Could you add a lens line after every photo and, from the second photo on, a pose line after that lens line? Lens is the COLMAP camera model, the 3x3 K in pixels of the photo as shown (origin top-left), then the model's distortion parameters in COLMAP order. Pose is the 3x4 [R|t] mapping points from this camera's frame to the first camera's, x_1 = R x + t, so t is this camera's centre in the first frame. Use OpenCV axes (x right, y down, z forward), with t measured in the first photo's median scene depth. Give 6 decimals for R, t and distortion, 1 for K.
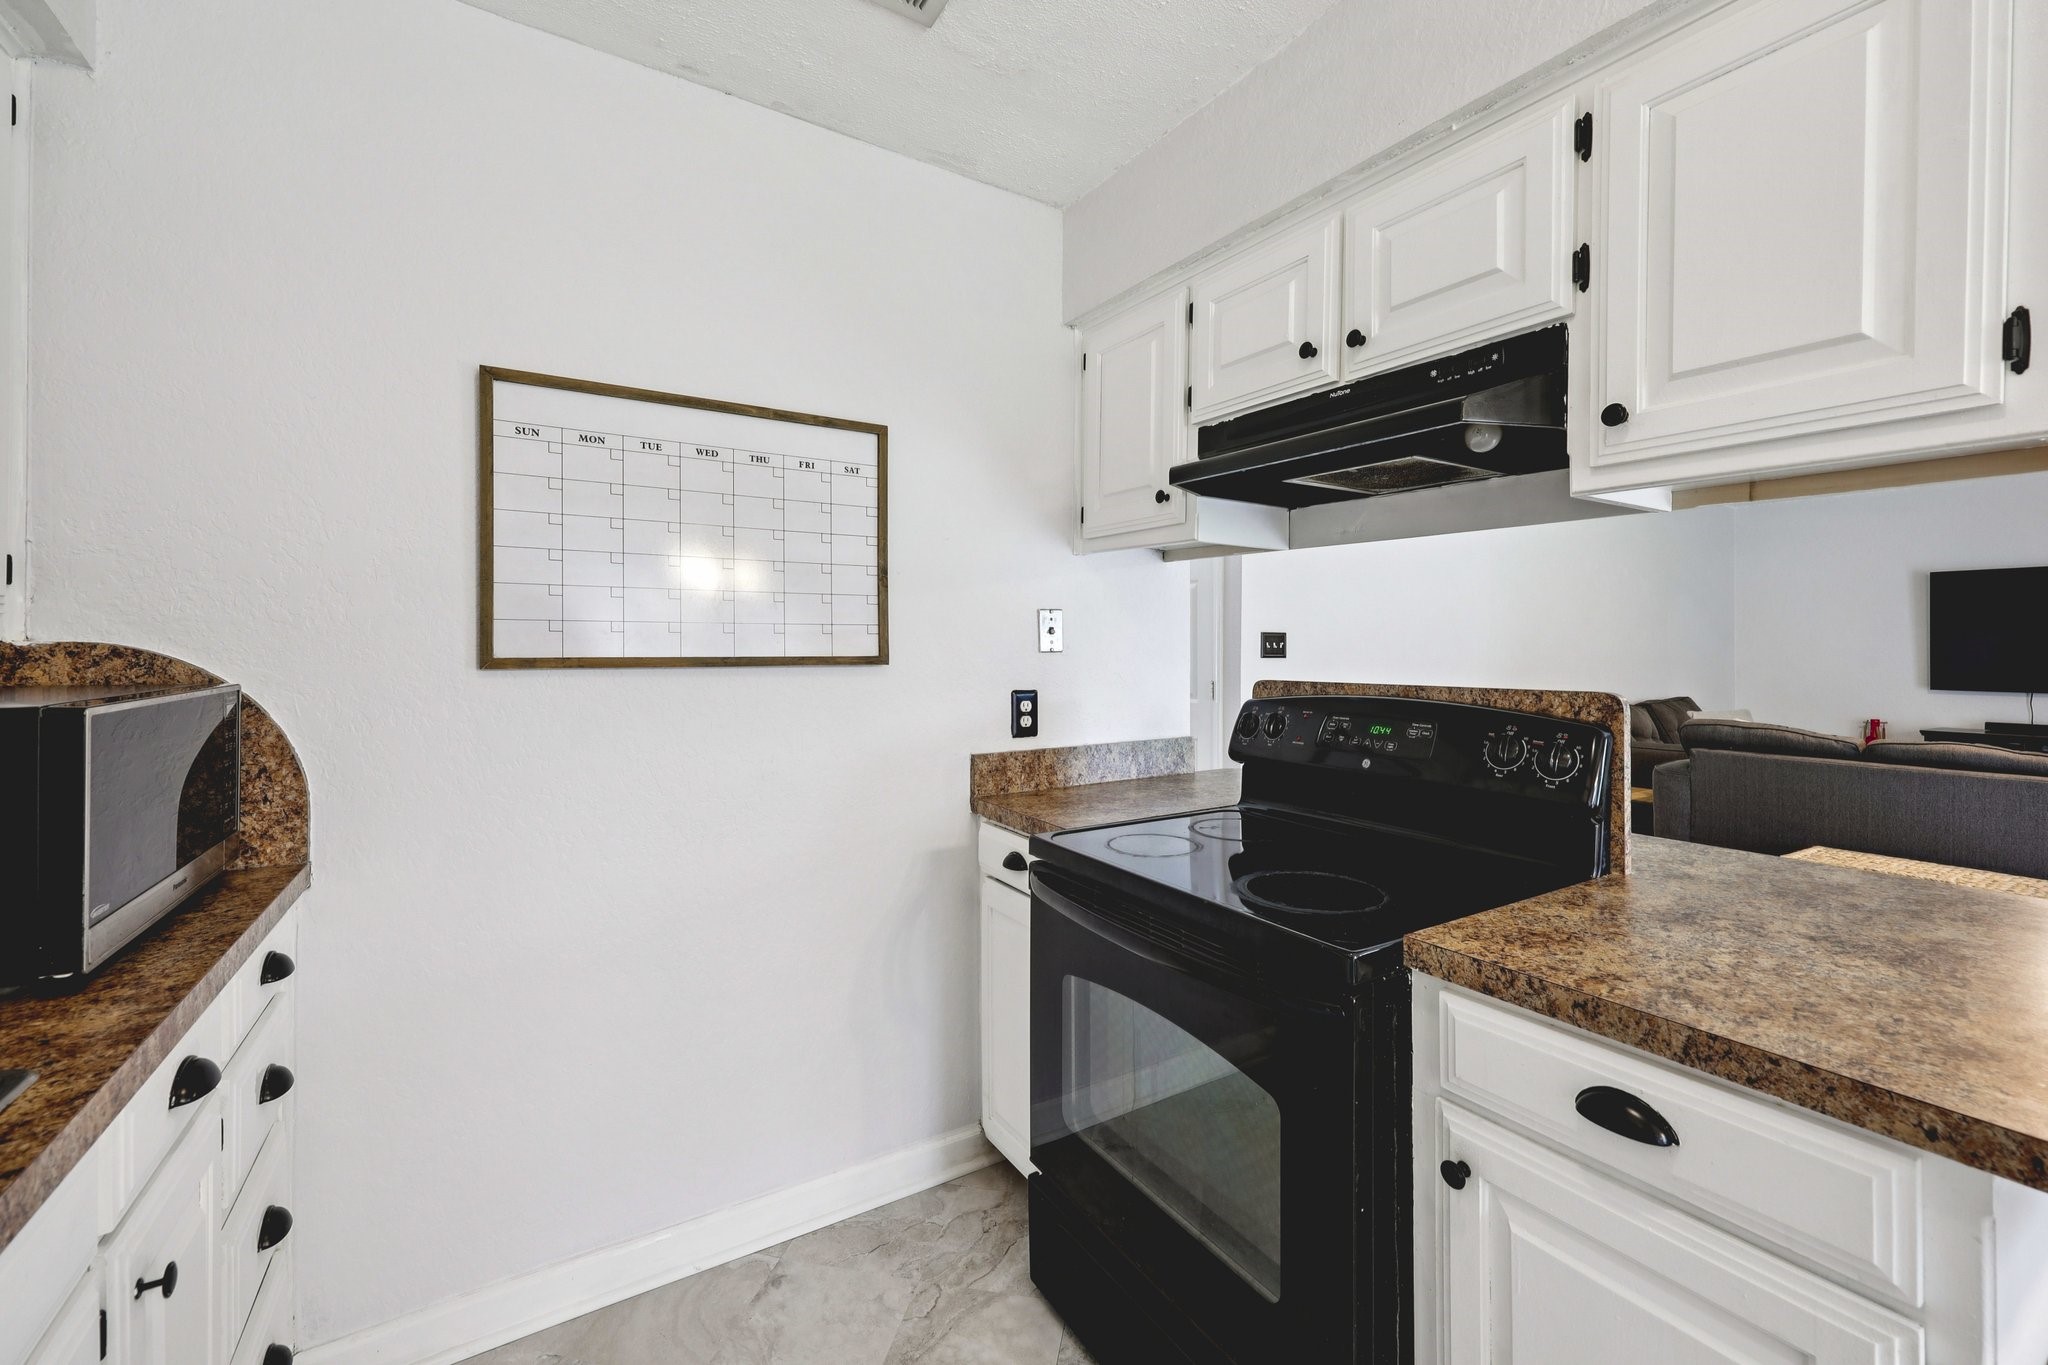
lens RADIAL K [[834.6, 0, 1026.8], [0, 834.6, 647.6], [0, 0, 1]] dist [0.000986, -0.000174]
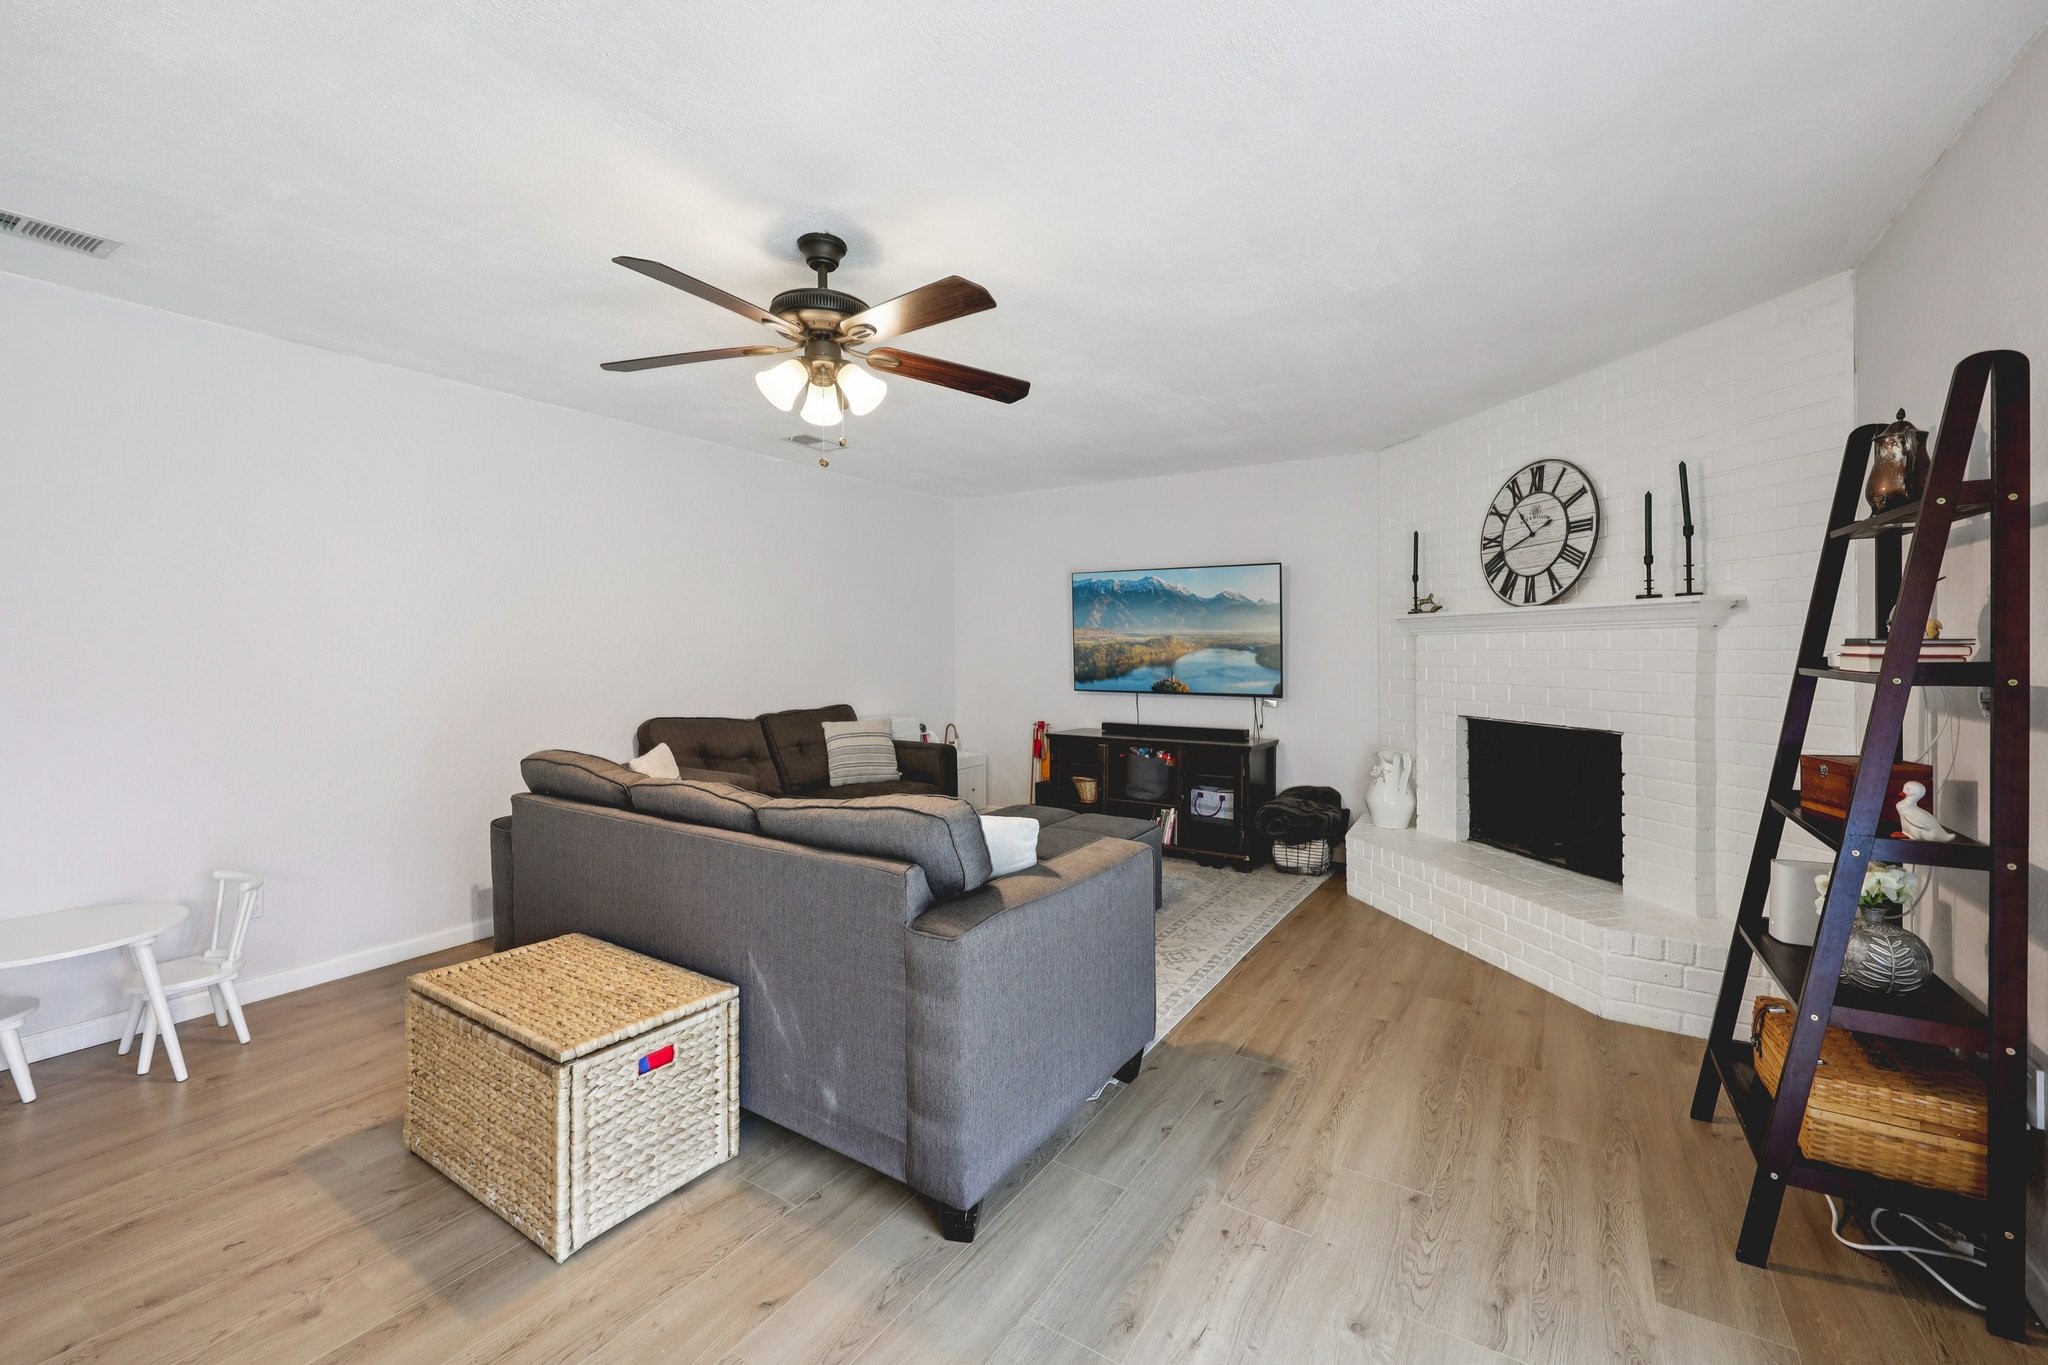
lens RADIAL K [[834.6, 0, 1026.8], [0, 834.6, 647.6], [0, 0, 1]] dist [0.000986, -0.000174]
pose [[0.904408, -0.001192, 0.426666, 2.215536], [0.001529, 0.999999, -0.000449, -0.004859], [-0.426665, 0.001059, 0.904409, 0.433164]]
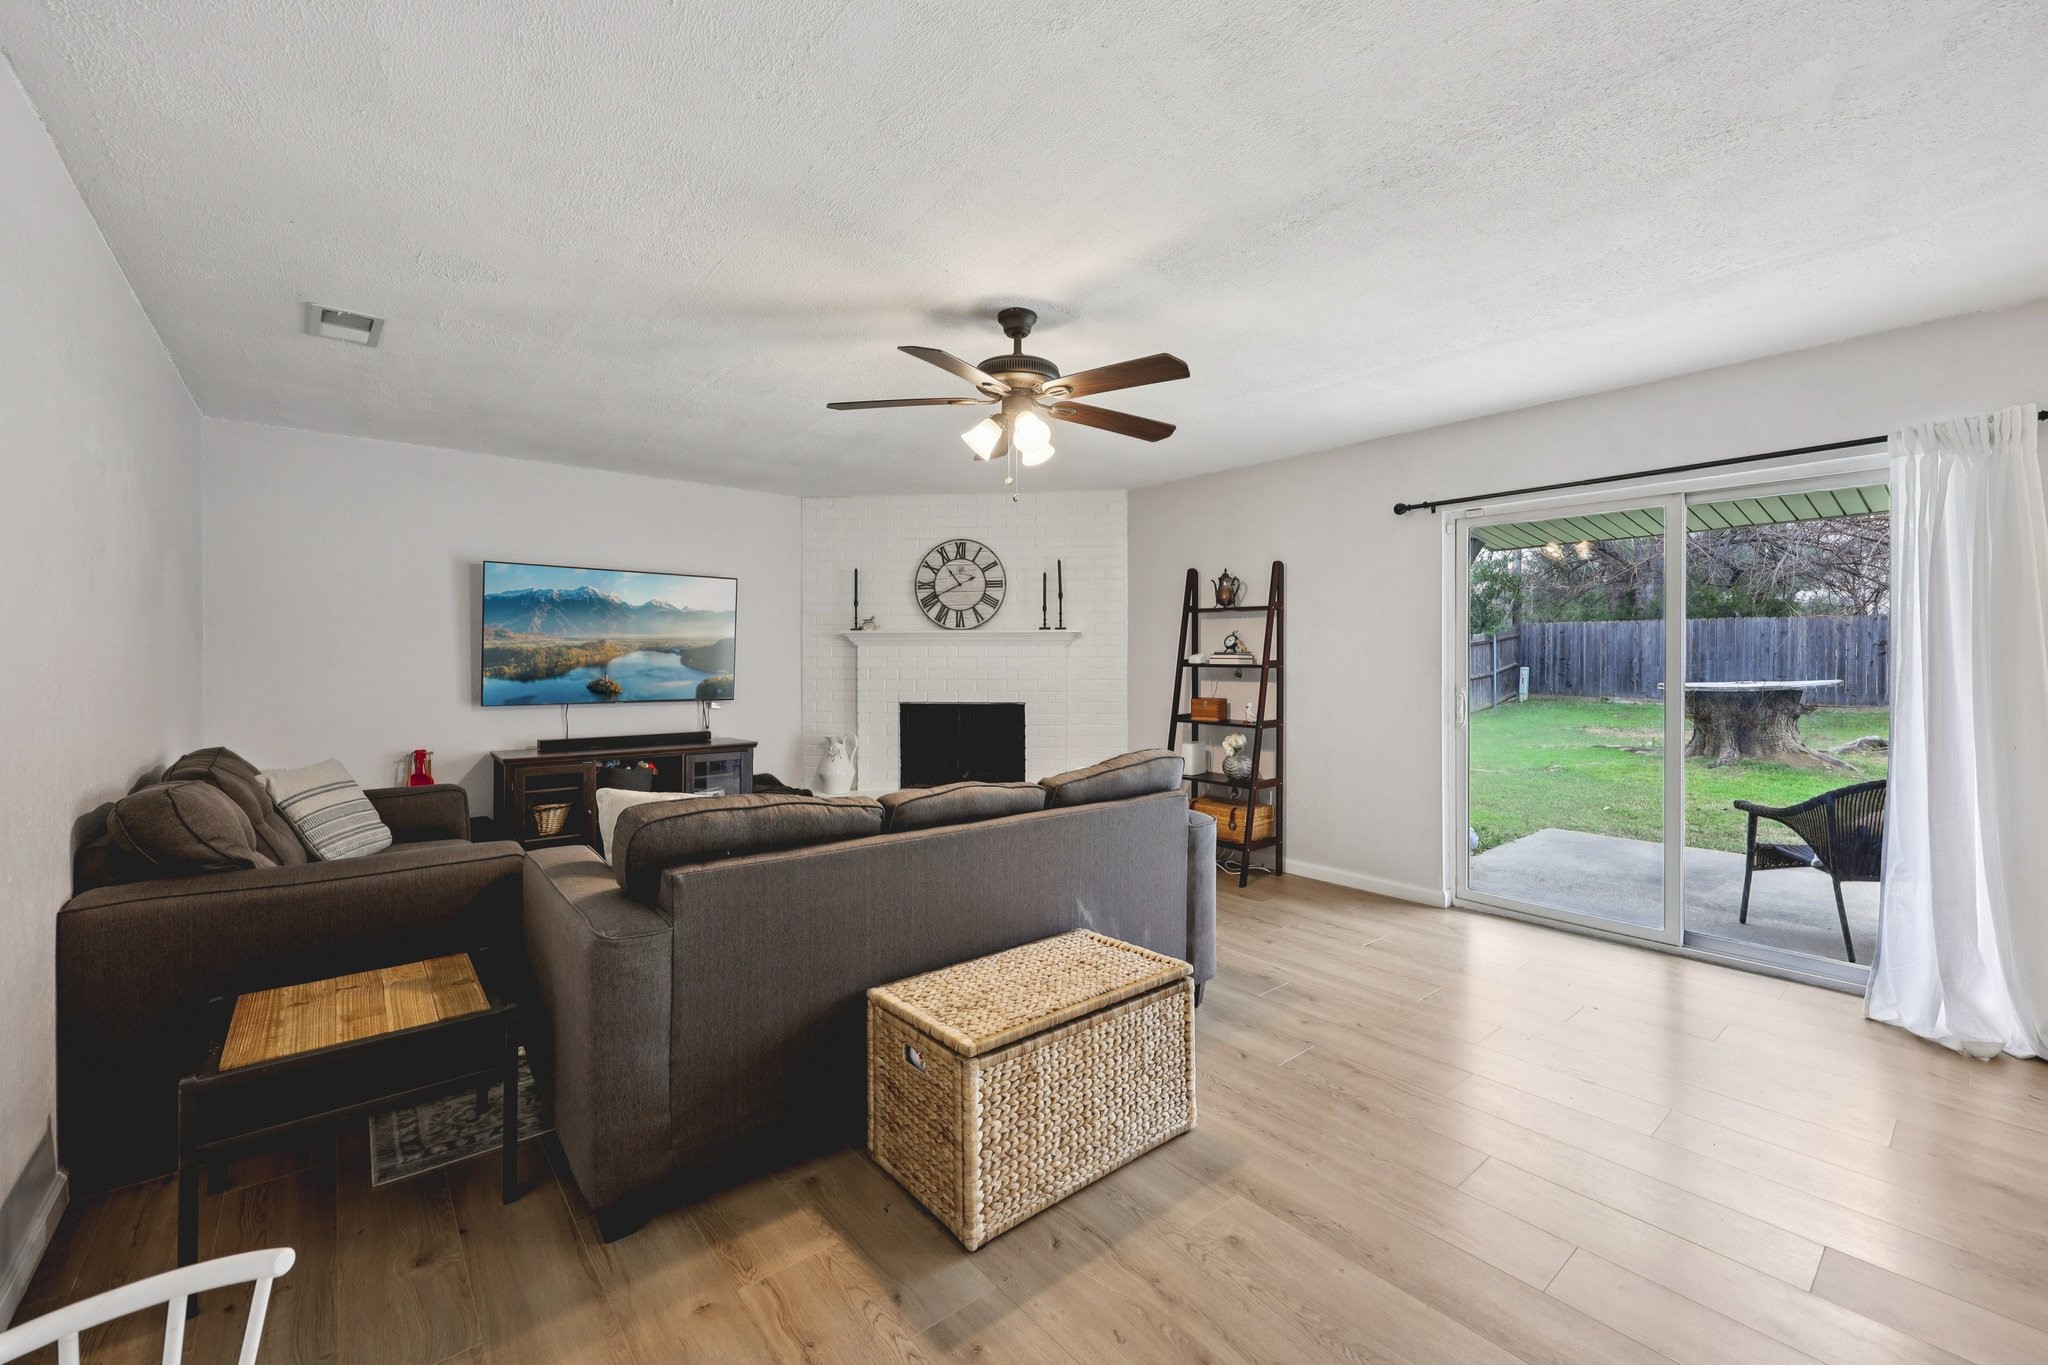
lens RADIAL K [[832.2, 0, 1021.4], [0, 832.2, 655.5], [0, 0, 1]] dist [0.002962, 0.000335]
pose [[-0.130931, 0.000270, 0.991391, 0.762020], [-0.002770, 0.999996, -0.000638, -0.001795], [-0.991388, -0.002830, -0.130930, 2.163411]]
